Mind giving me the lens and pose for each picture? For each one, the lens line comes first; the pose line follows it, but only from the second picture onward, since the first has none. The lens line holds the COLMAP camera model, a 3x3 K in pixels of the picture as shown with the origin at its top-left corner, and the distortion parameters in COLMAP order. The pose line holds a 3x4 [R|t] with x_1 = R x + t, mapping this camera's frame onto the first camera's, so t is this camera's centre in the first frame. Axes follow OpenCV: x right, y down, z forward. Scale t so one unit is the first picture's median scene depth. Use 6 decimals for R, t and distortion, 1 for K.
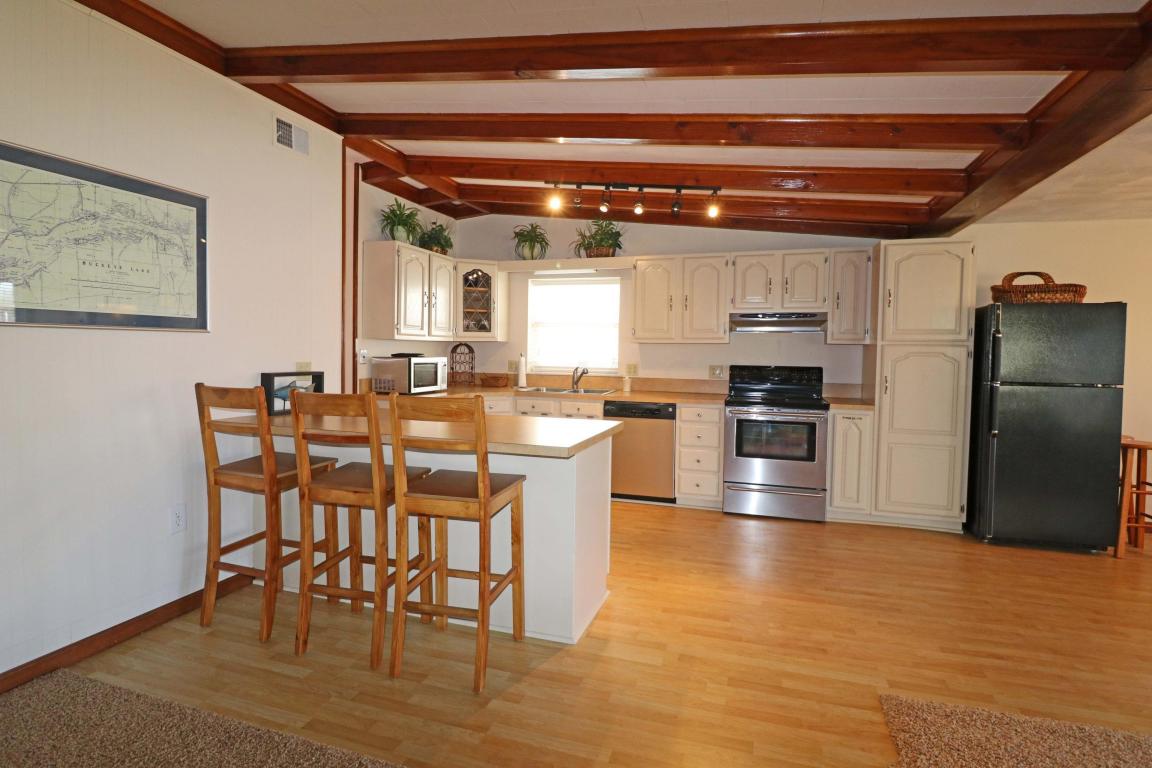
lens RADIAL K [[586.2, 0, 558.9], [0, 586.2, 375.4], [0, 0, 1]] dist [-0.005164, -0.006784]
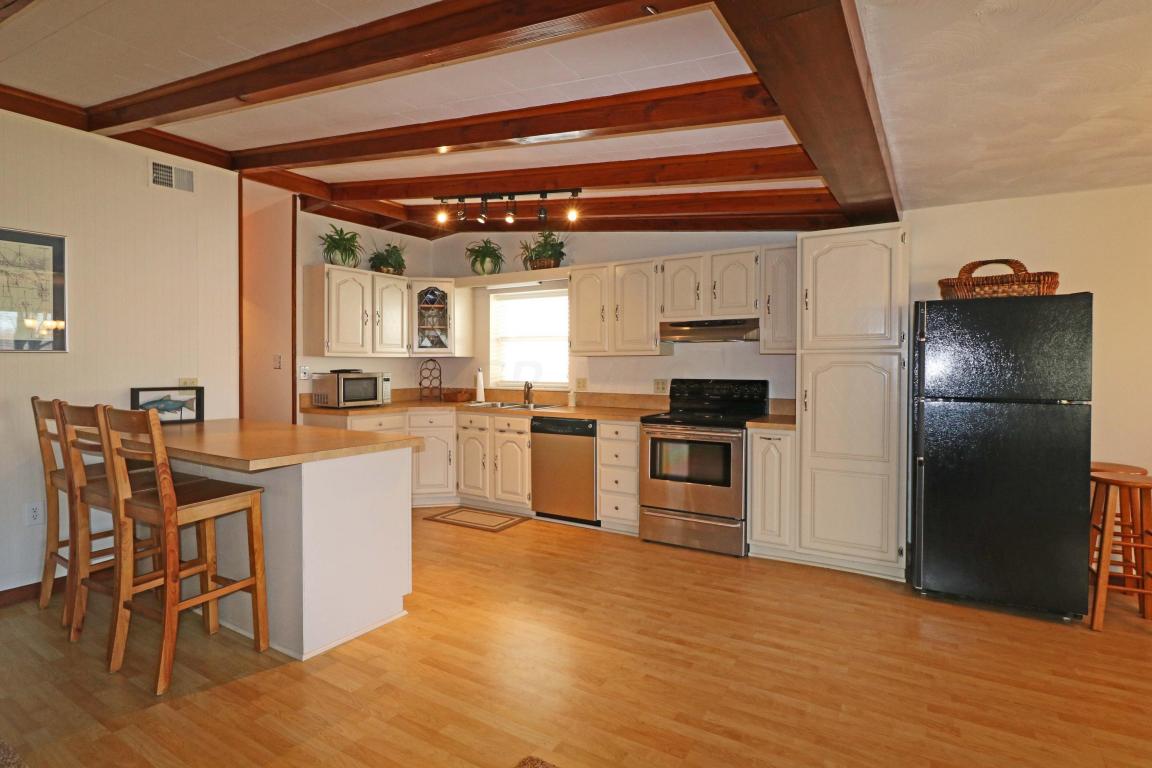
lens RADIAL K [[586.2, 0, 559.7], [0, 586.2, 376.0], [0, 0, 1]] dist [-0.005164, -0.006784]
pose [[0.970722, -0.007830, -0.240077, 0.426013], [0.001675, 0.999665, -0.025829, 0.002152], [0.240198, 0.024671, 0.970410, 0.081908]]
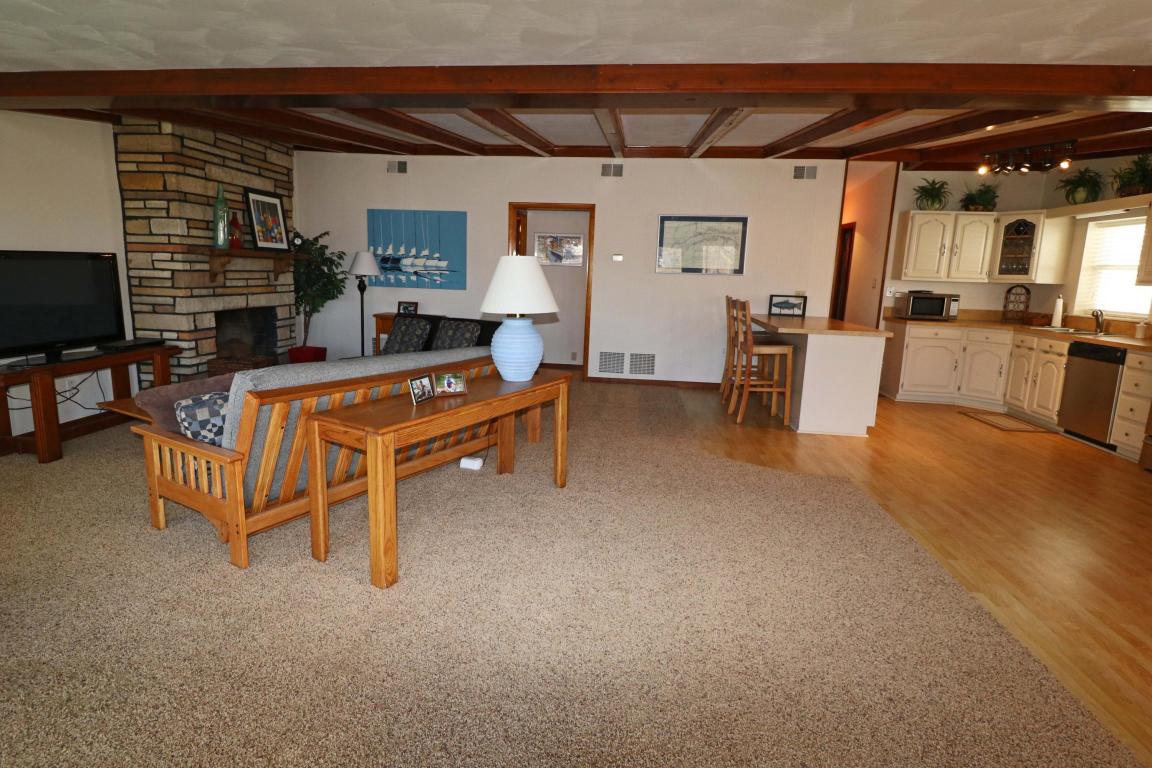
lens RADIAL K [[586.2, 0, 564.8], [0, 586.2, 377.2], [0, 0, 1]] dist [-0.005164, -0.006784]
pose [[0.205952, 0.162652, -0.964950, 1.085580], [-0.070080, 0.986009, 0.151244, 0.016624], [0.976049, 0.036474, 0.214470, -0.129086]]
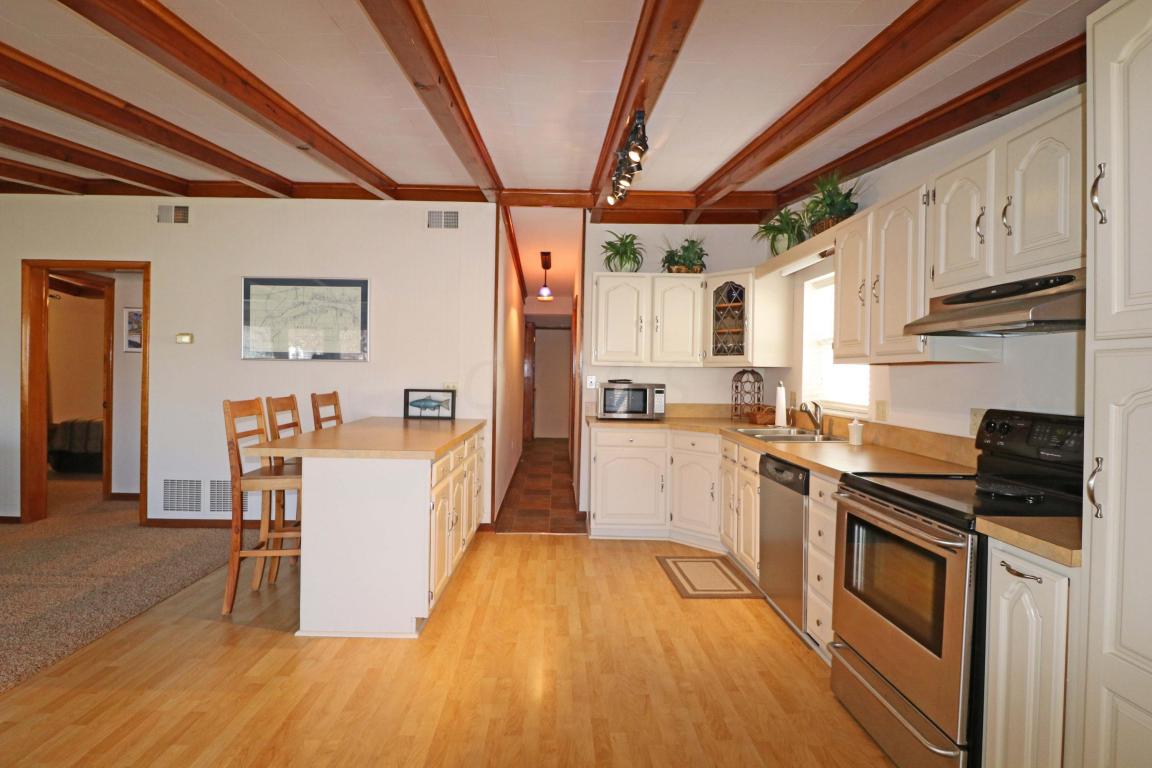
lens RADIAL K [[586.2, 0, 567.6], [0, 586.2, 378.1], [0, 0, 1]] dist [-0.005164, -0.006784]
pose [[0.341310, 0.000759, -0.939950, 0.760940], [-0.053674, 0.998384, -0.018684, -0.019176], [0.938417, 0.056828, 0.340800, 0.664081]]
